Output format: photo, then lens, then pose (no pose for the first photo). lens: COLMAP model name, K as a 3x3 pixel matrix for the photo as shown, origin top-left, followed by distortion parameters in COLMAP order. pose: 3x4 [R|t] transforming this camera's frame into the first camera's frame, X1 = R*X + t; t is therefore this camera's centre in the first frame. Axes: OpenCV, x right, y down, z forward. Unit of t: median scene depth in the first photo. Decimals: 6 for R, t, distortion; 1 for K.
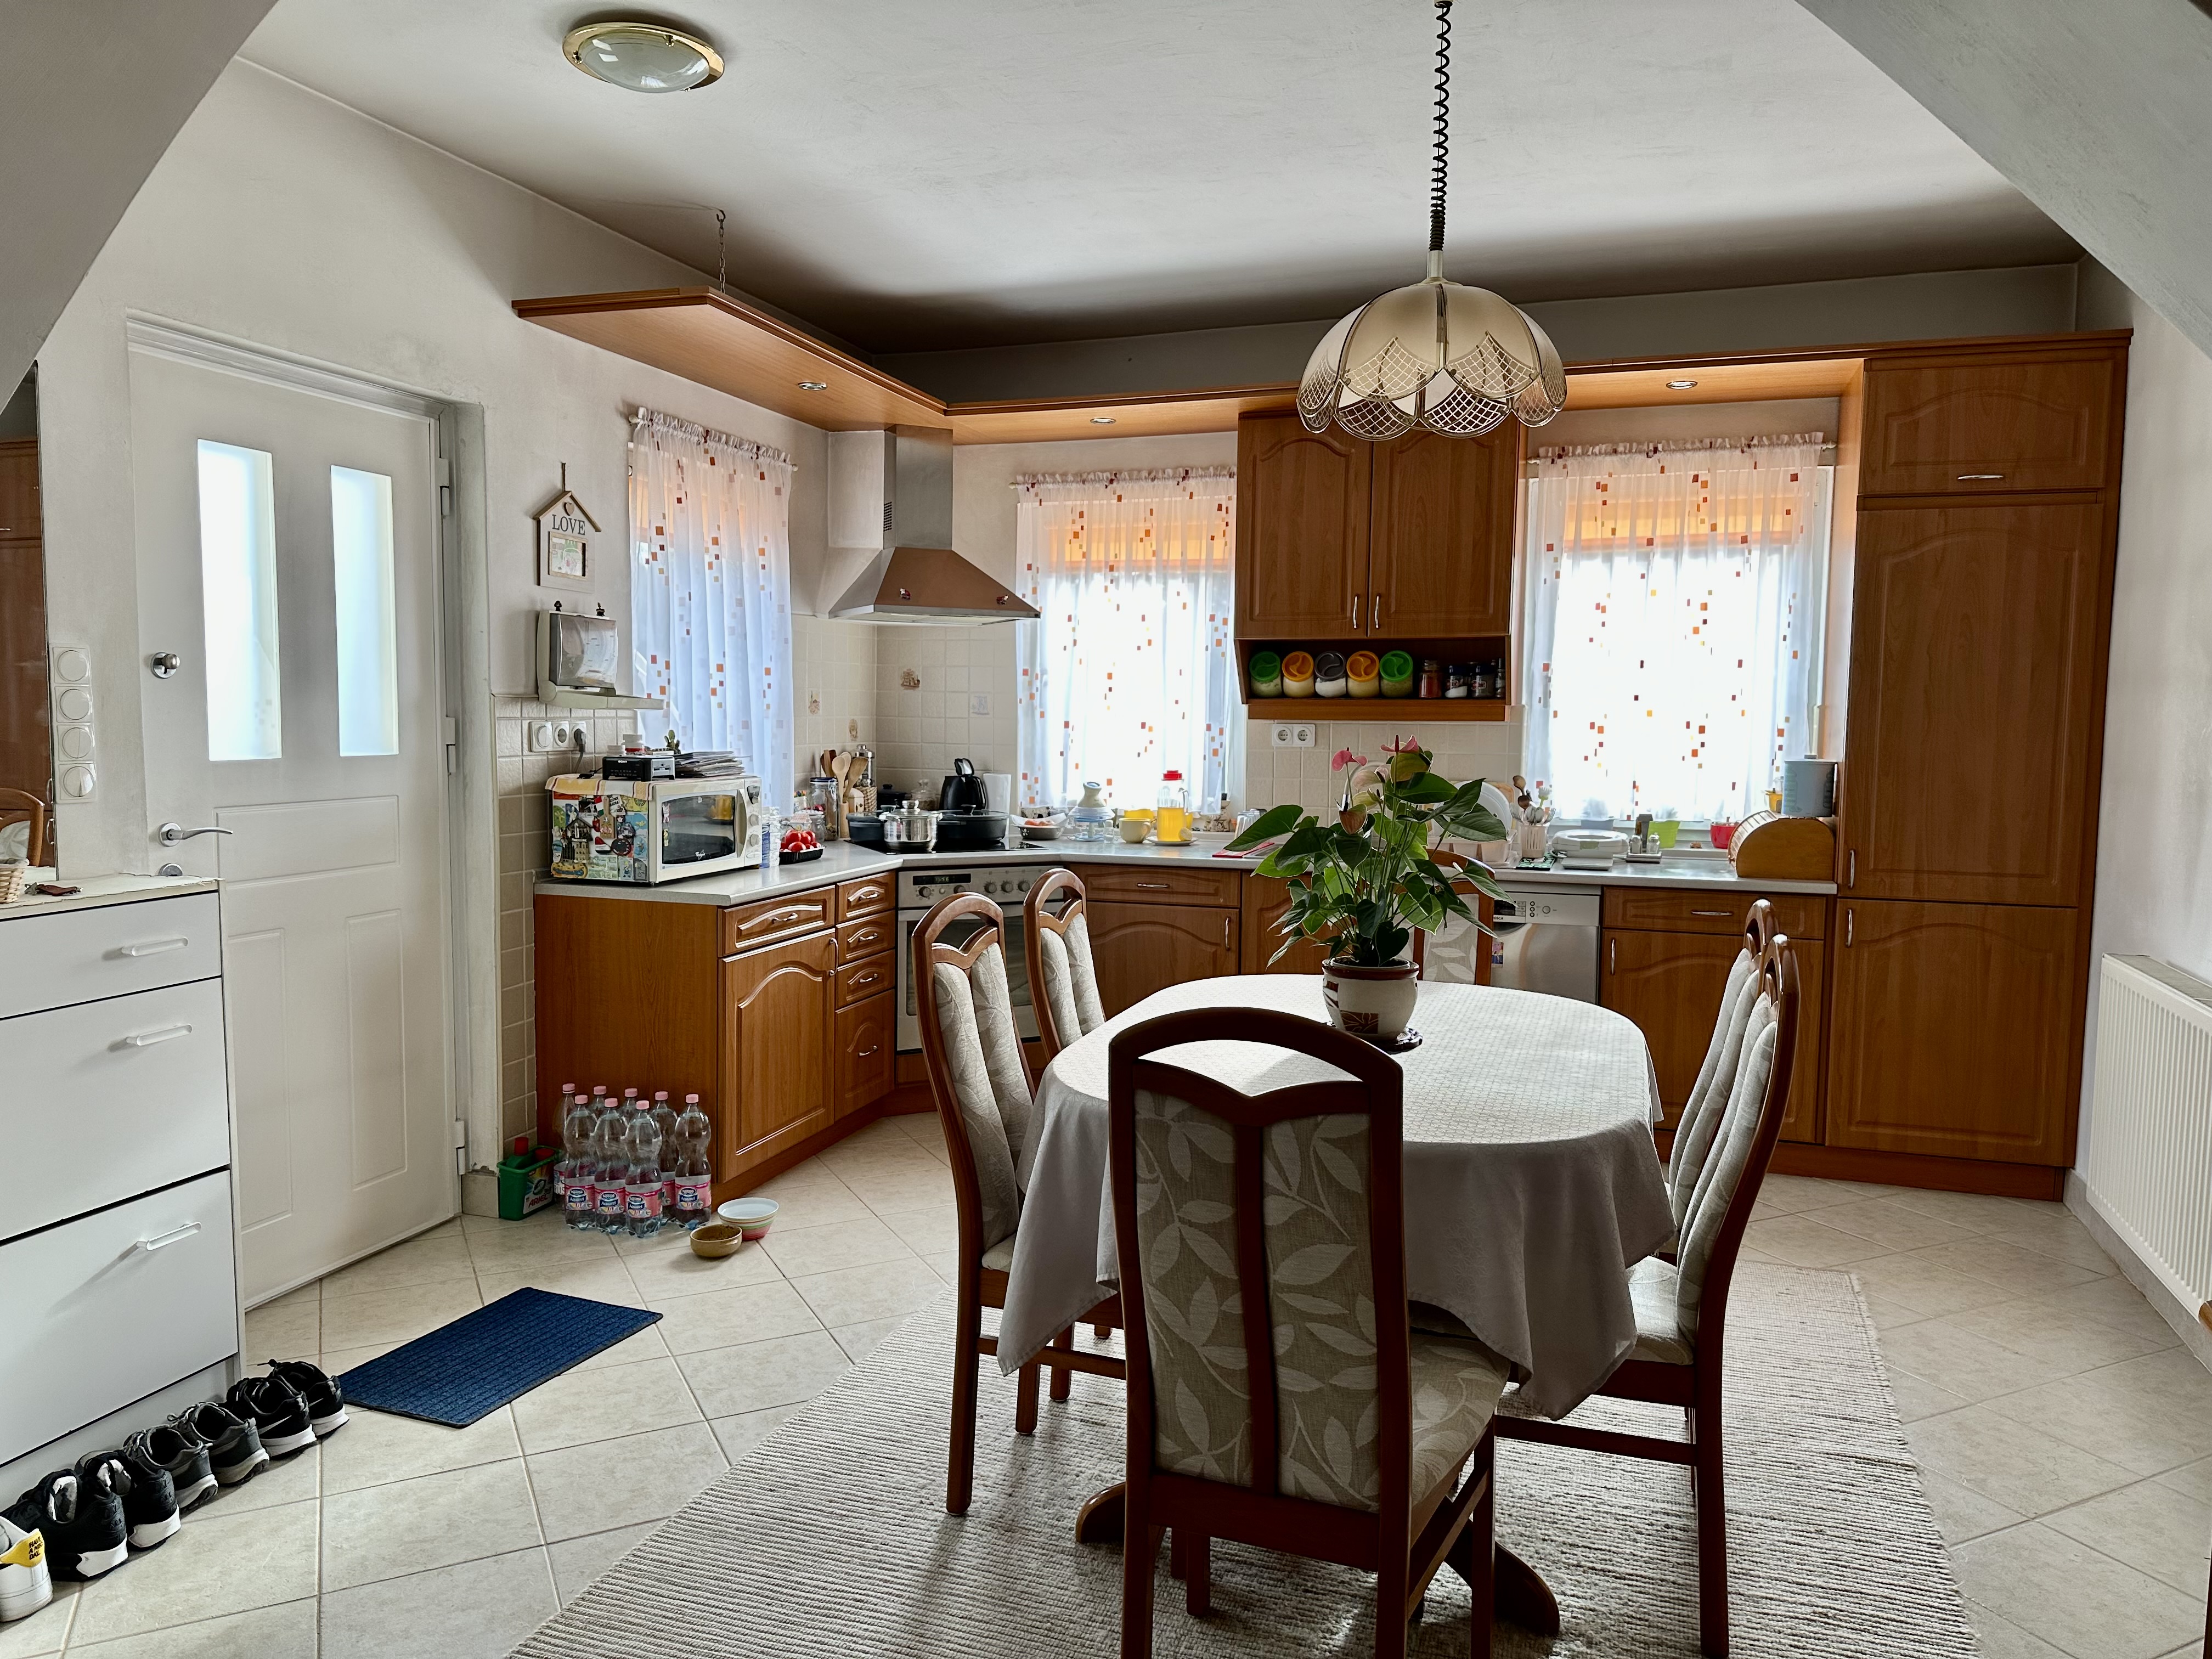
lens RADIAL K [[1524.9, 0, 1106.0], [0, 1524.9, 829.5], [0, 0, 1]] dist [0.148732, -0.215036]
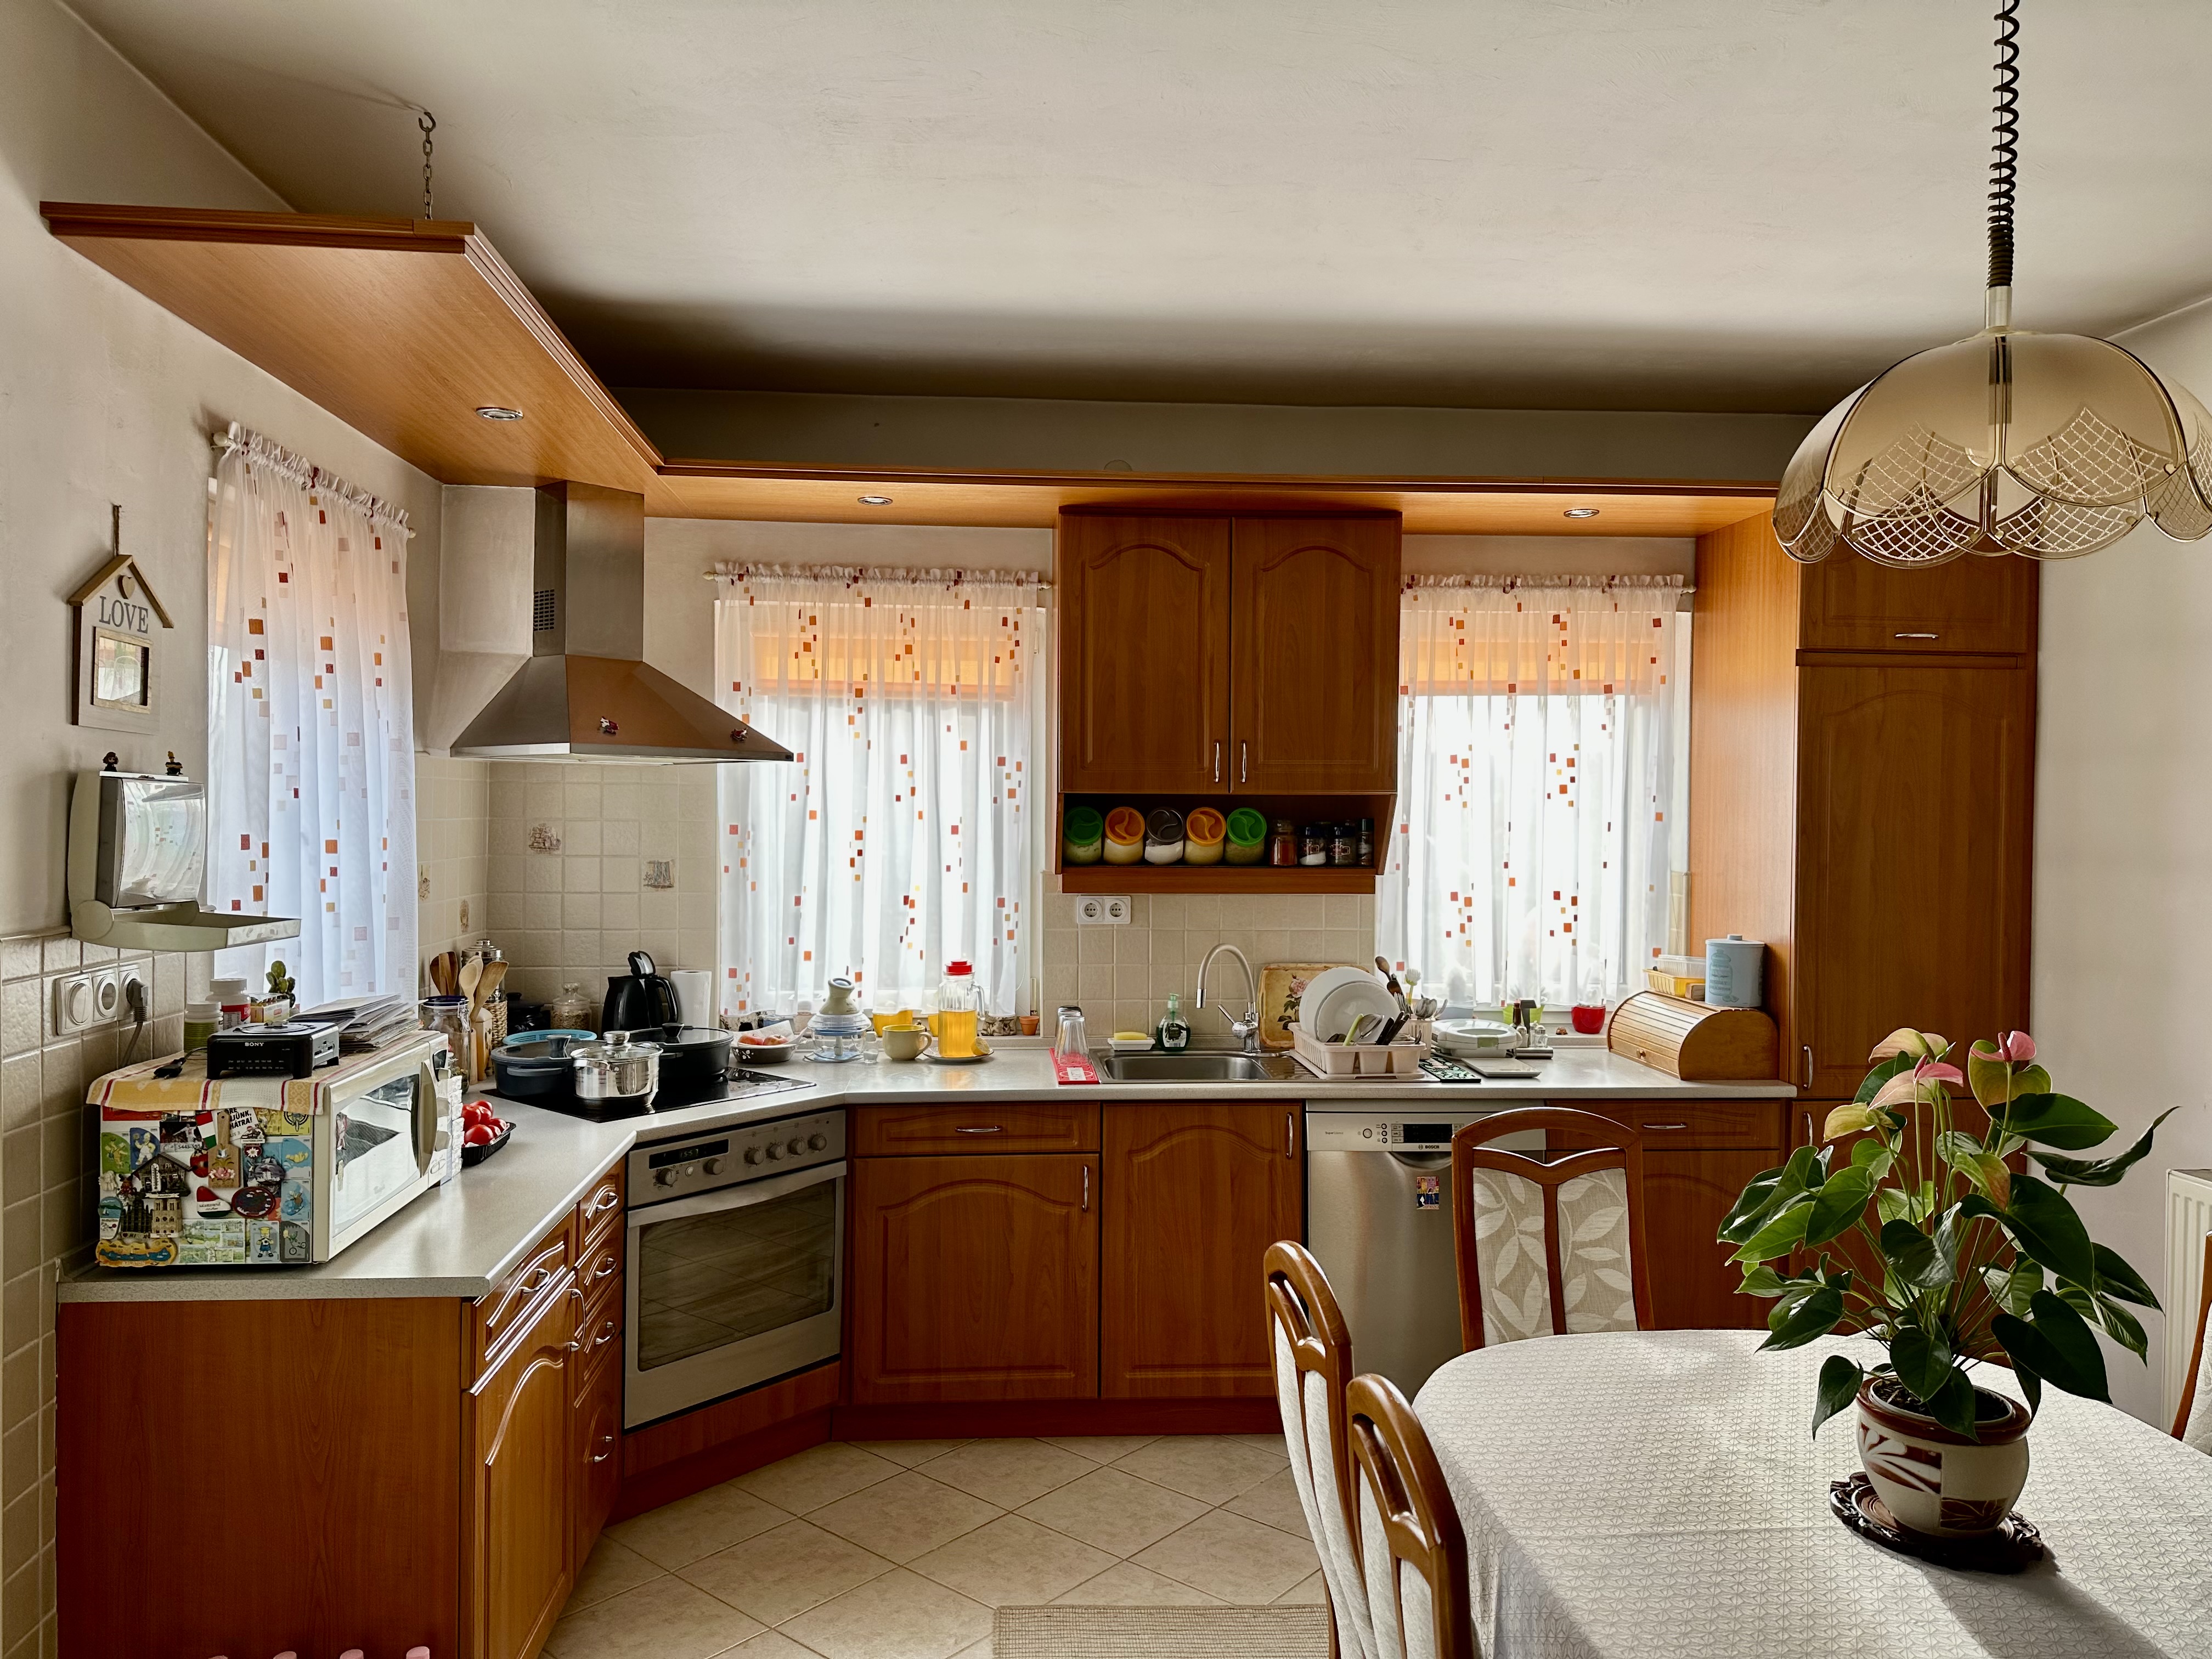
lens RADIAL K [[1617.2, 0, 1217.2], [0, 1617.2, 846.1], [0, 0, 1]] dist [0.130353, -0.131672]
pose [[0.922284, -0.008454, 0.386420, -0.160932], [0.032977, 0.997836, -0.056878, -0.049620], [-0.385103, 0.065201, 0.920567, 0.225509]]
